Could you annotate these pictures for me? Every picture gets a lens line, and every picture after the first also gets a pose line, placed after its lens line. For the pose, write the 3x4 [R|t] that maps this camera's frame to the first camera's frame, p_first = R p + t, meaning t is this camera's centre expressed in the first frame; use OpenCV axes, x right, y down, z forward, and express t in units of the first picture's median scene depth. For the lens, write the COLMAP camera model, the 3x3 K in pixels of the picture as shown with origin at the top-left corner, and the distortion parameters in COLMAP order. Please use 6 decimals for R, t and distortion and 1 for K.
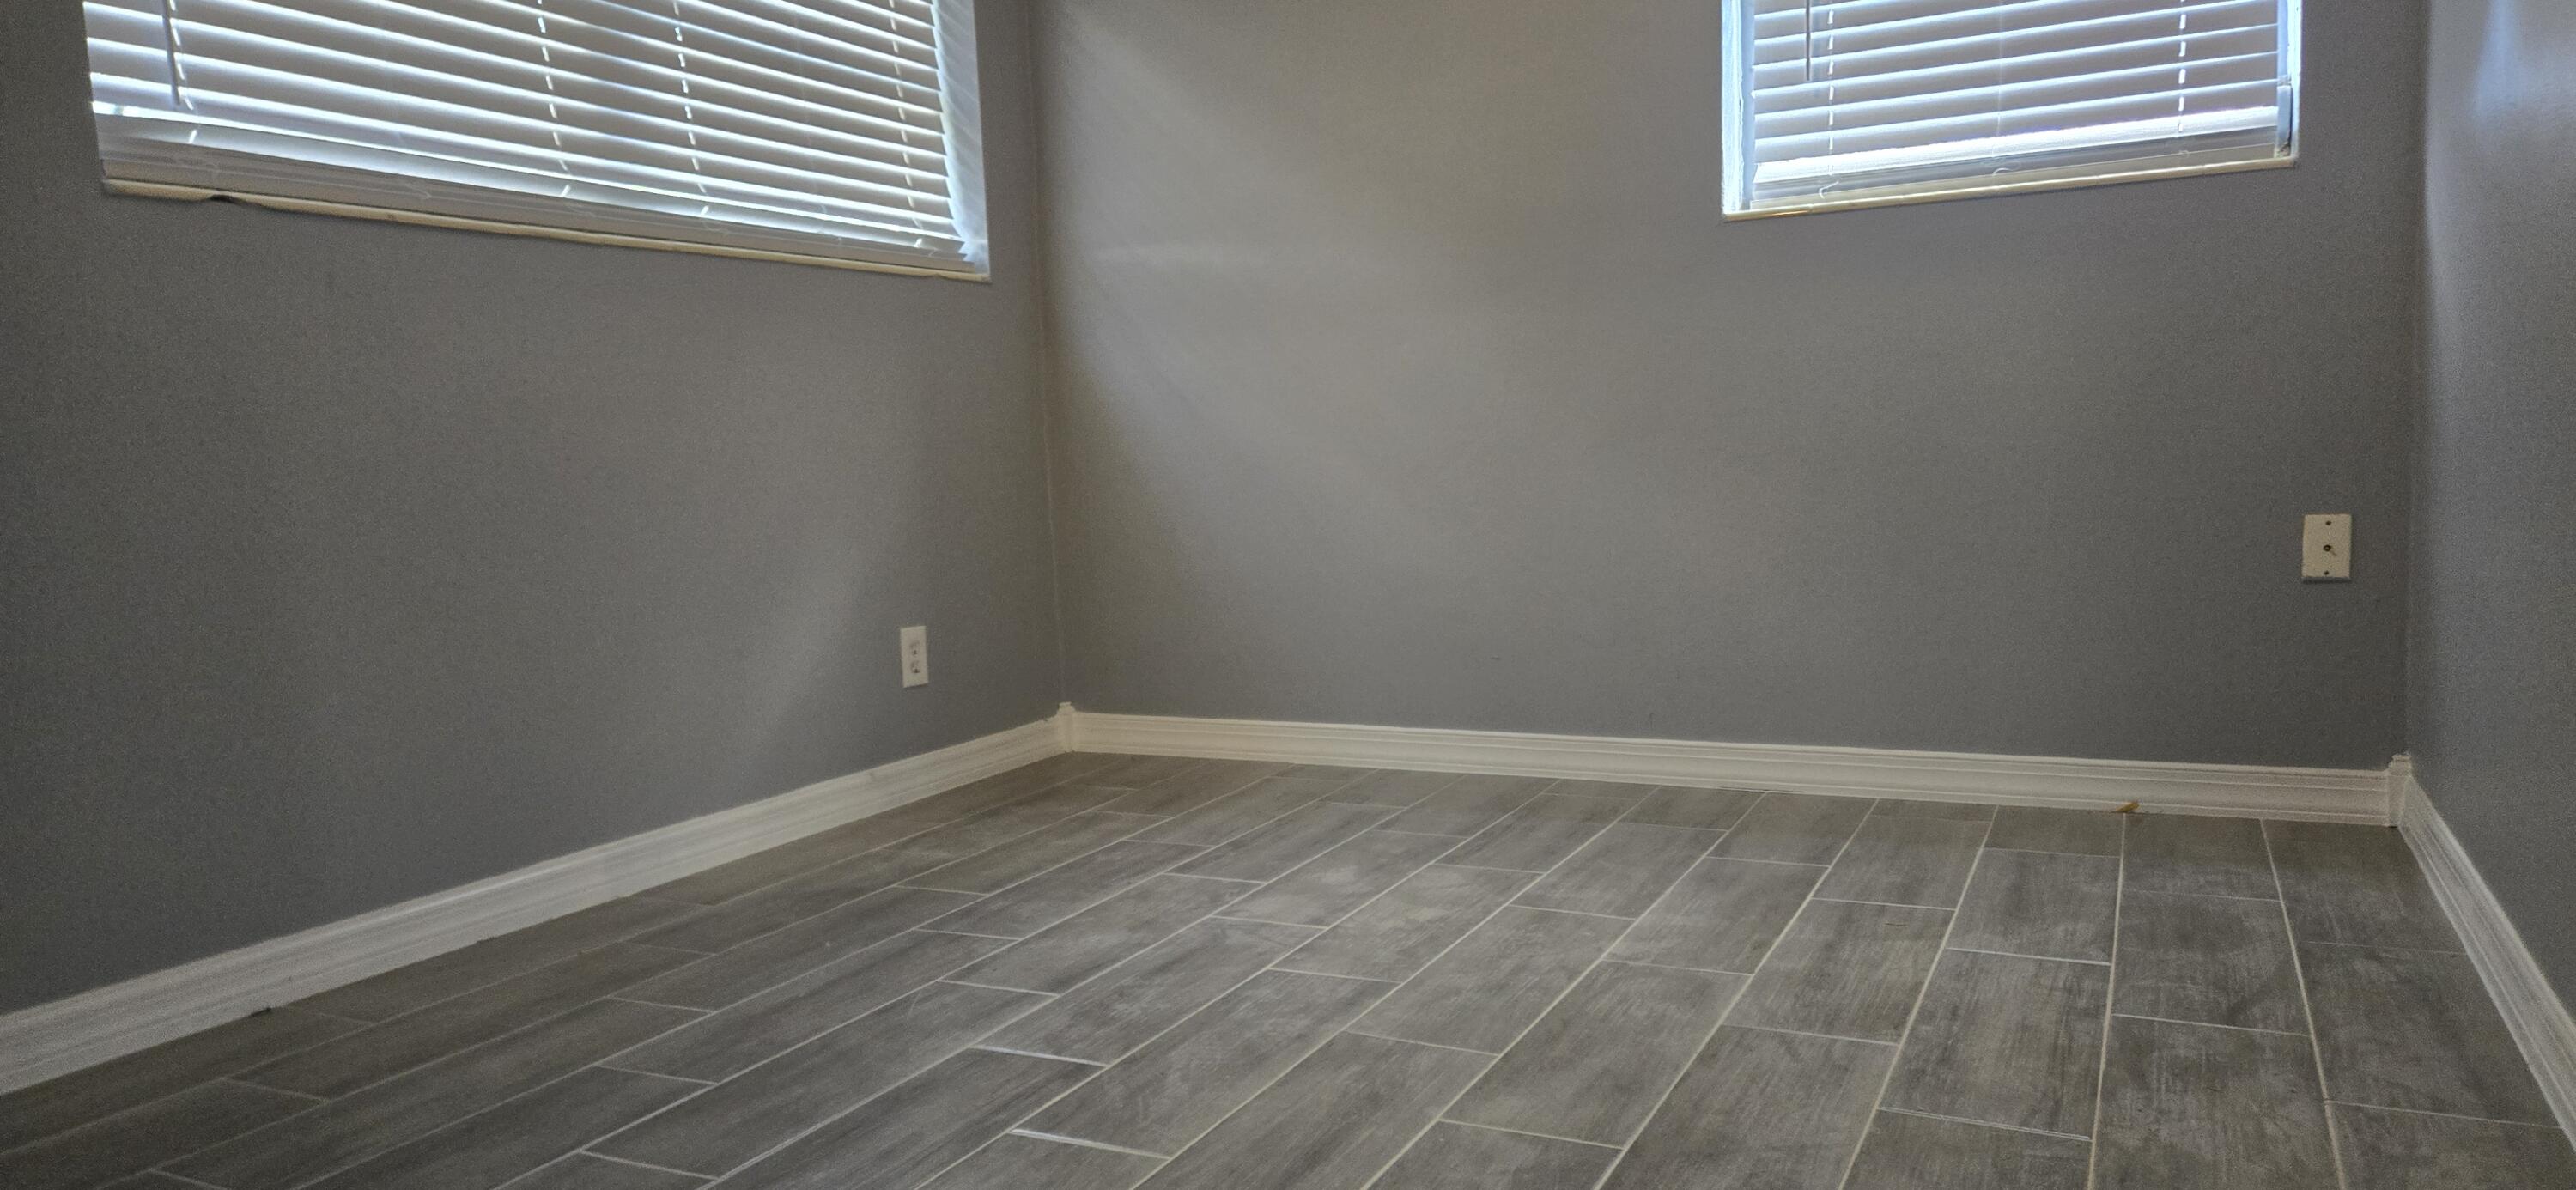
lens RADIAL K [[1706.1, 0, 1256.3], [0, 1706.1, 624.2], [0, 0, 1]] dist [0.083284, -0.076001]
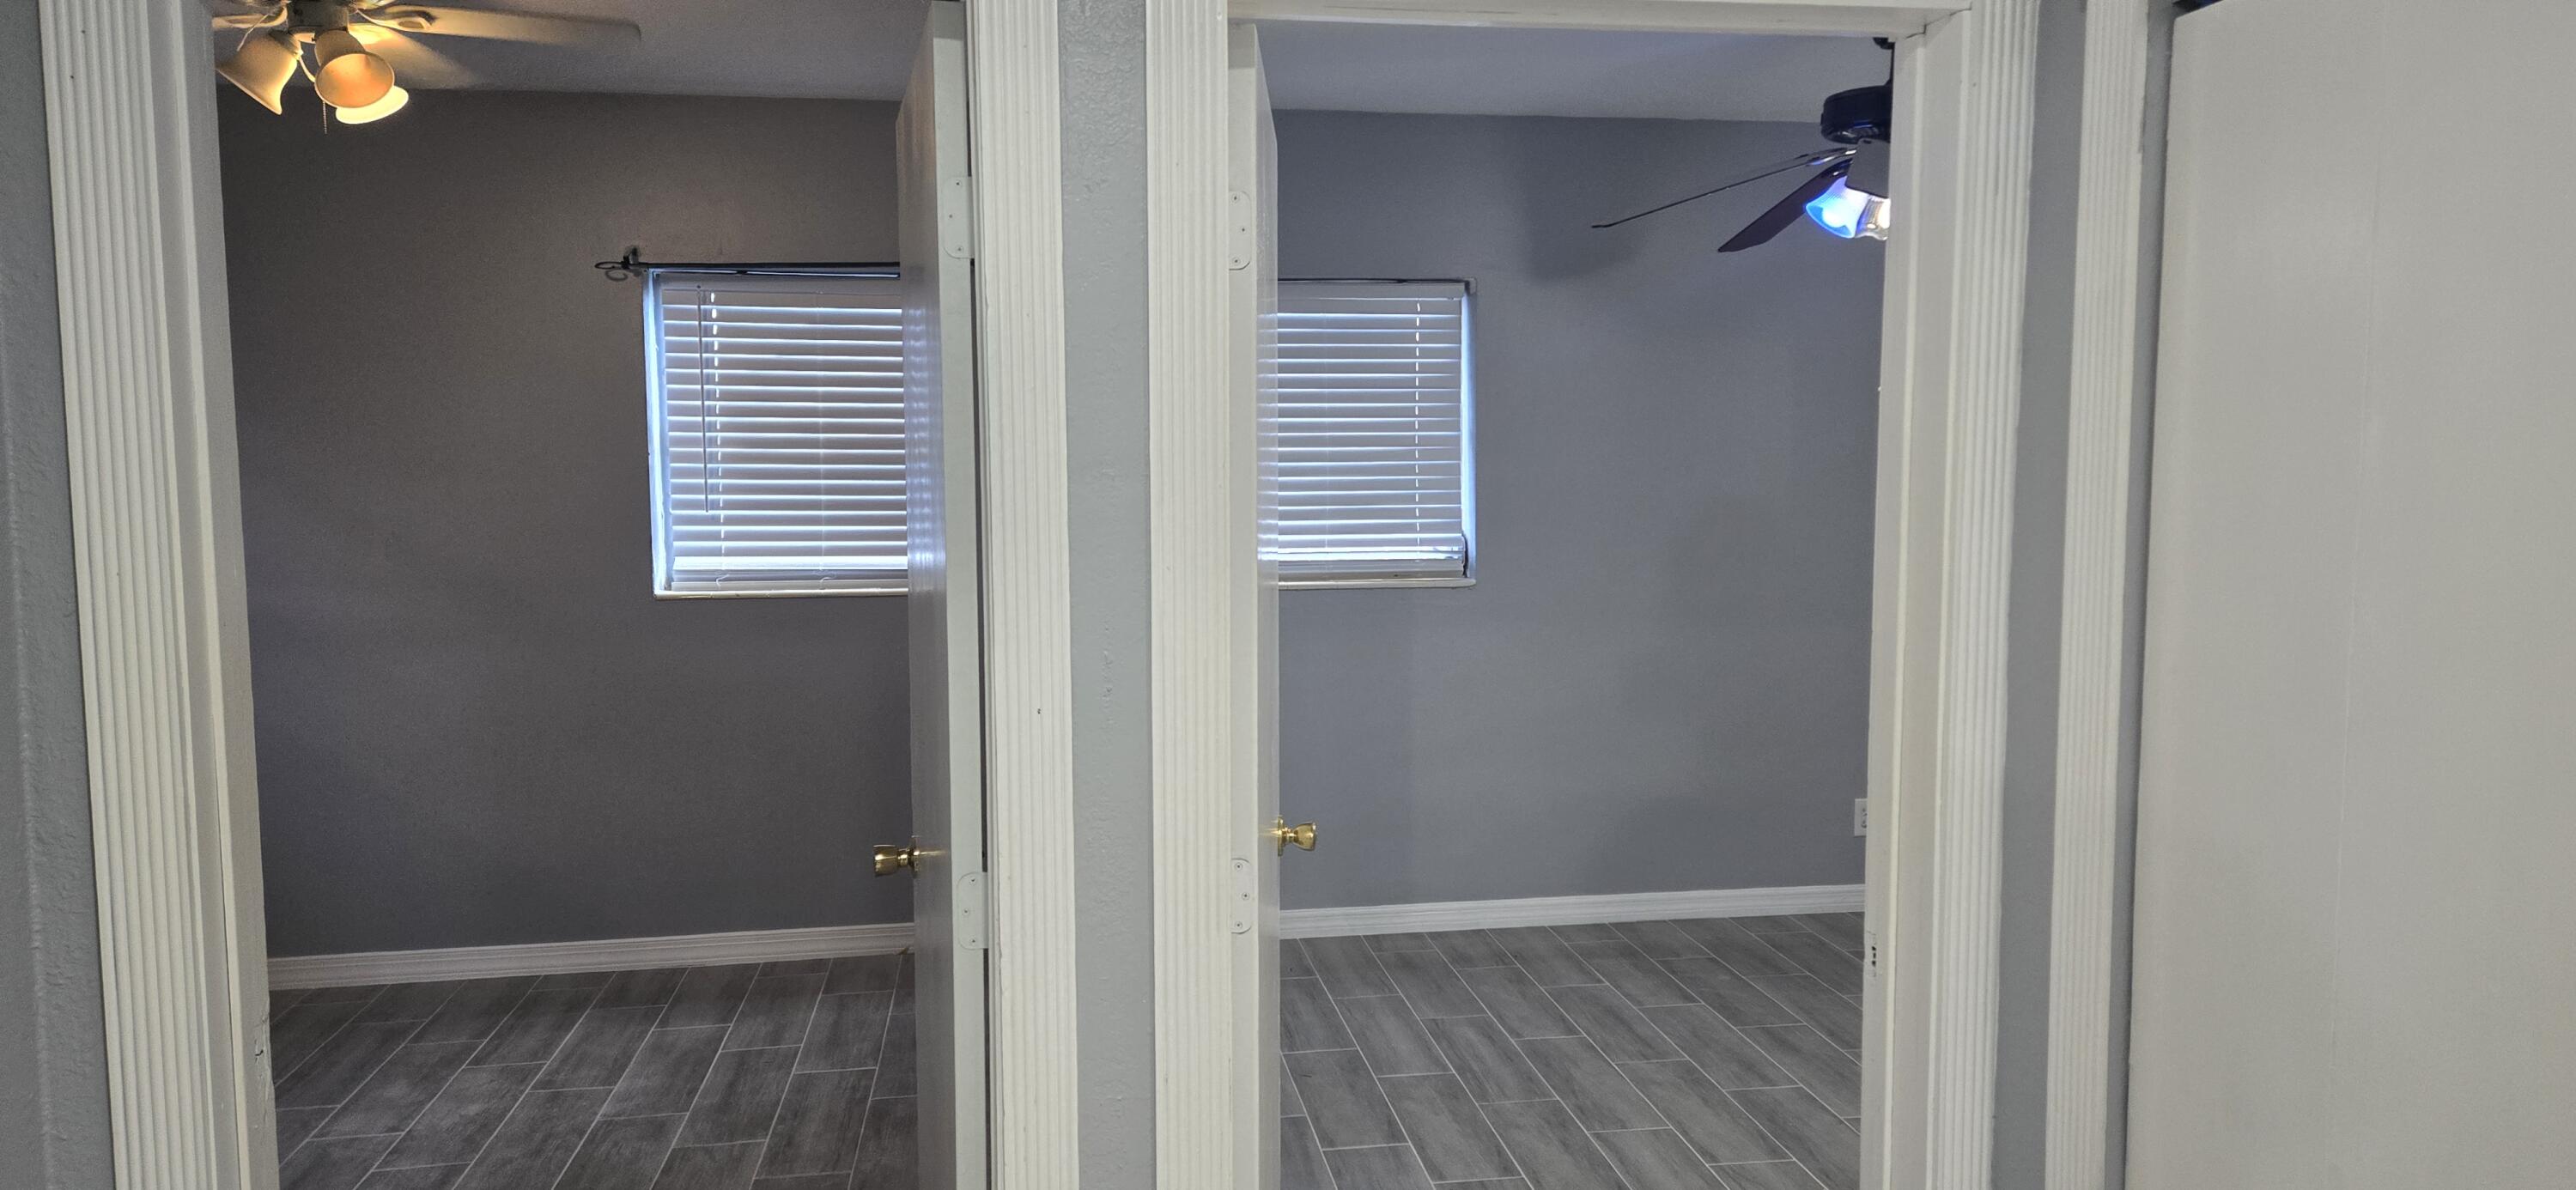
lens RADIAL K [[1706.1, 0, 1306.9], [0, 1706.1, 575.4], [0, 0, 1]] dist [0.083284, -0.076001]
pose [[0.799360, -0.012843, 0.600715, -0.210678], [0.030910, 0.999327, -0.019766, -0.231381], [-0.600057, 0.034369, 0.799219, -0.653254]]
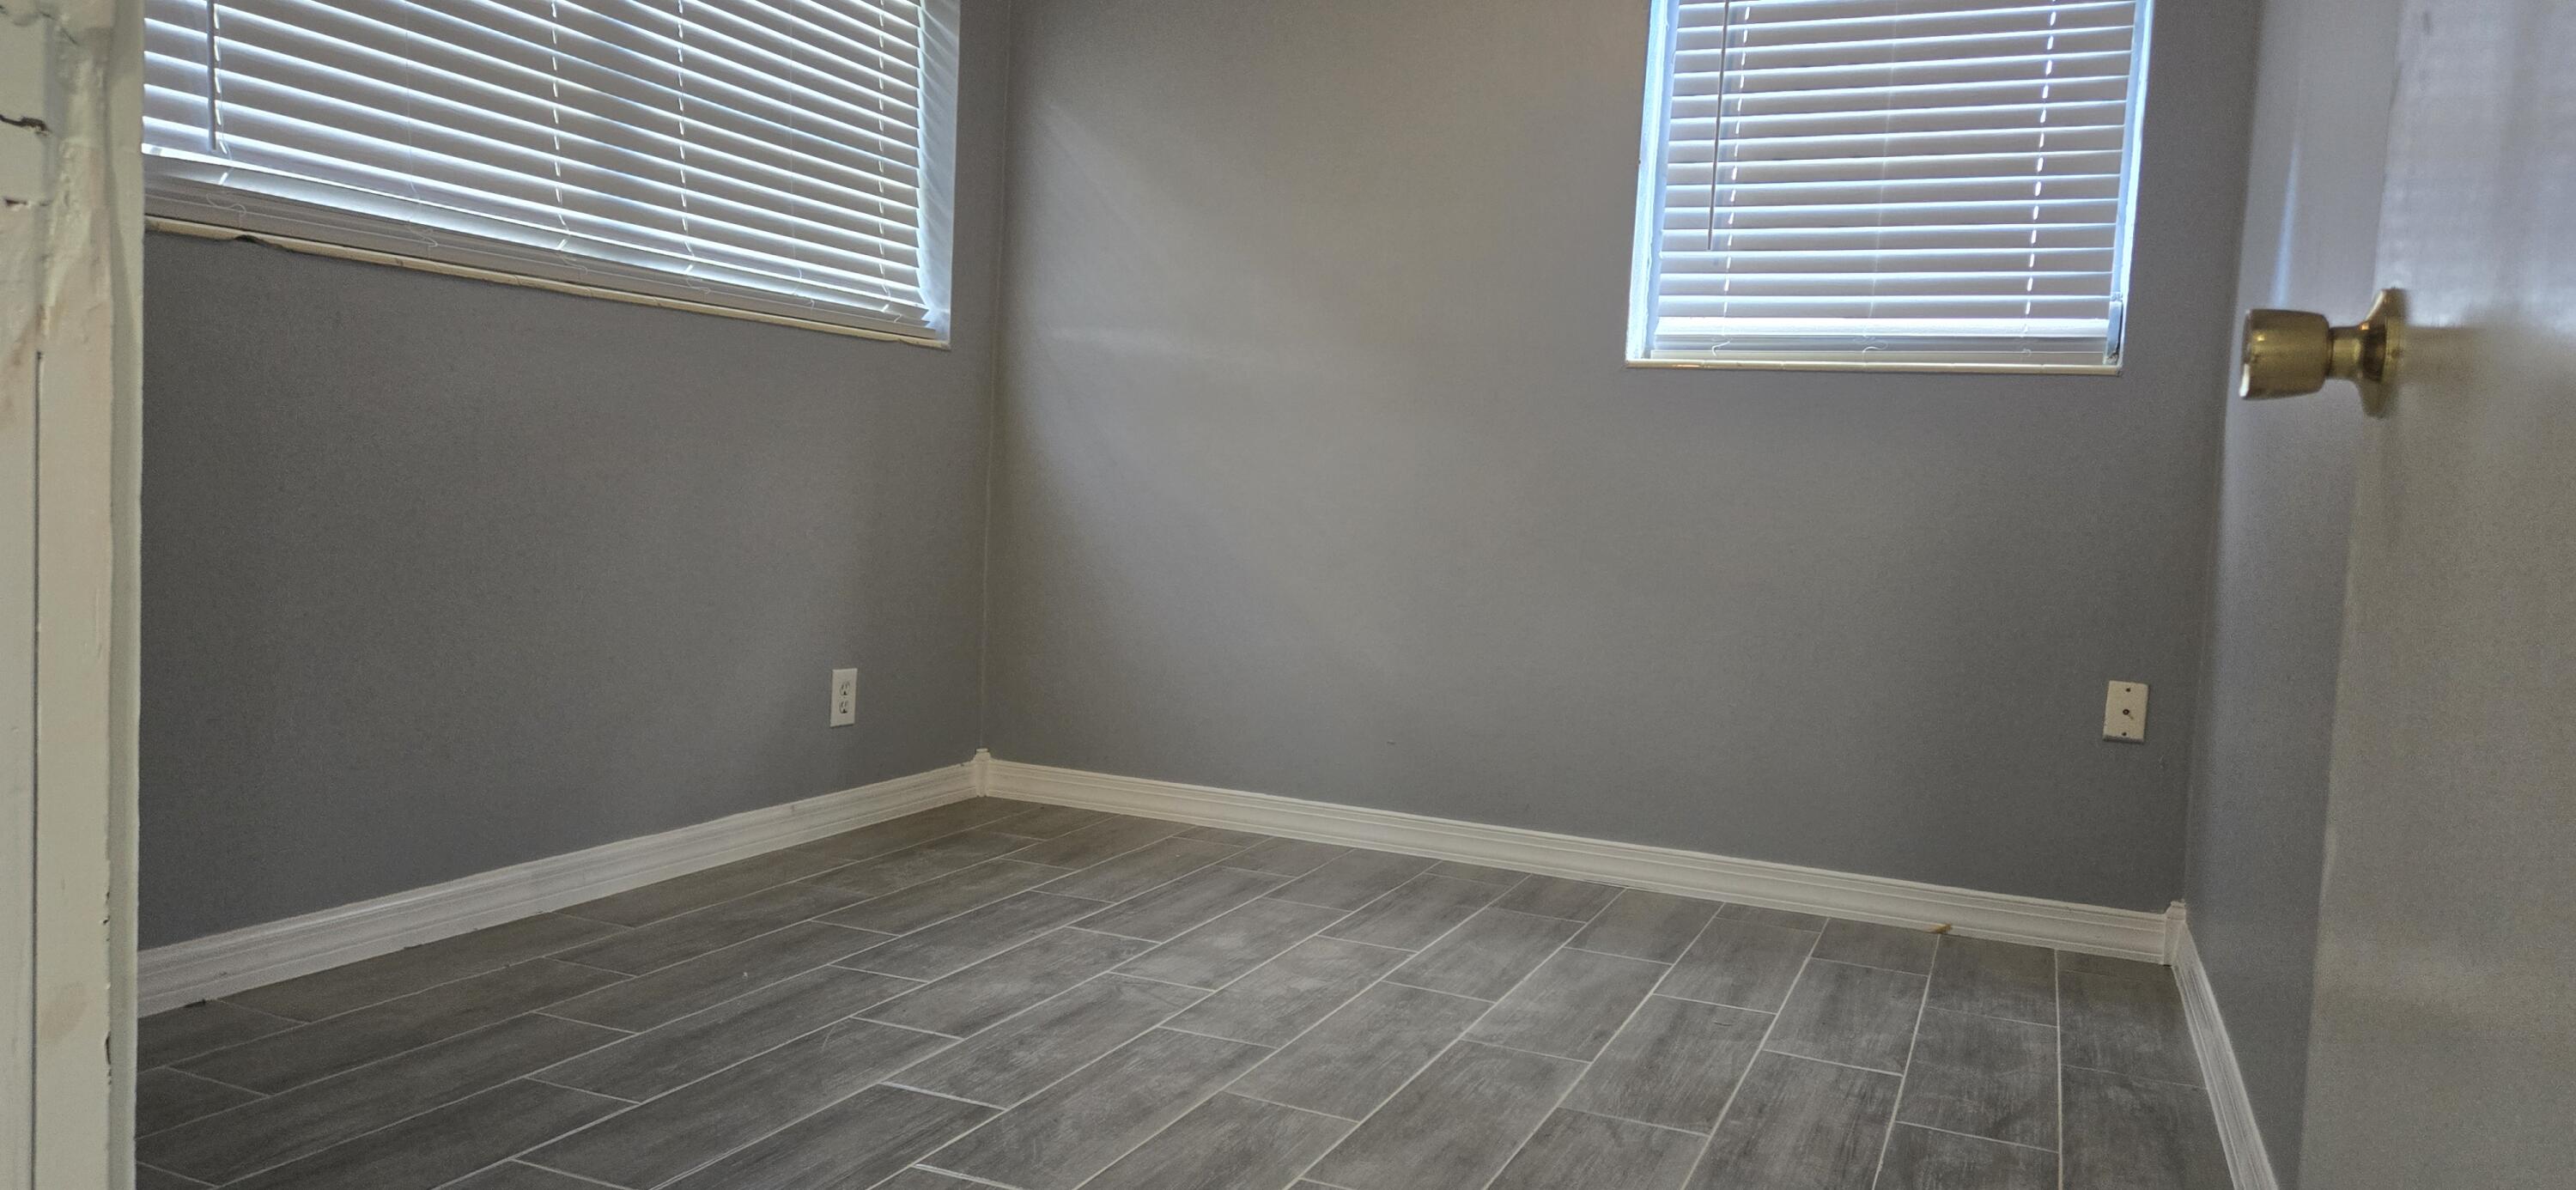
lens RADIAL K [[1706.1, 0, 1281.4], [0, 1706.1, 585.3], [0, 0, 1]] dist [0.083284, -0.076001]
pose [[0.994263, 0.086049, 0.063543, -0.006856], [-0.083183, 0.995451, -0.046448, -0.027702], [-0.067250, 0.040896, 0.996898, -0.084959]]
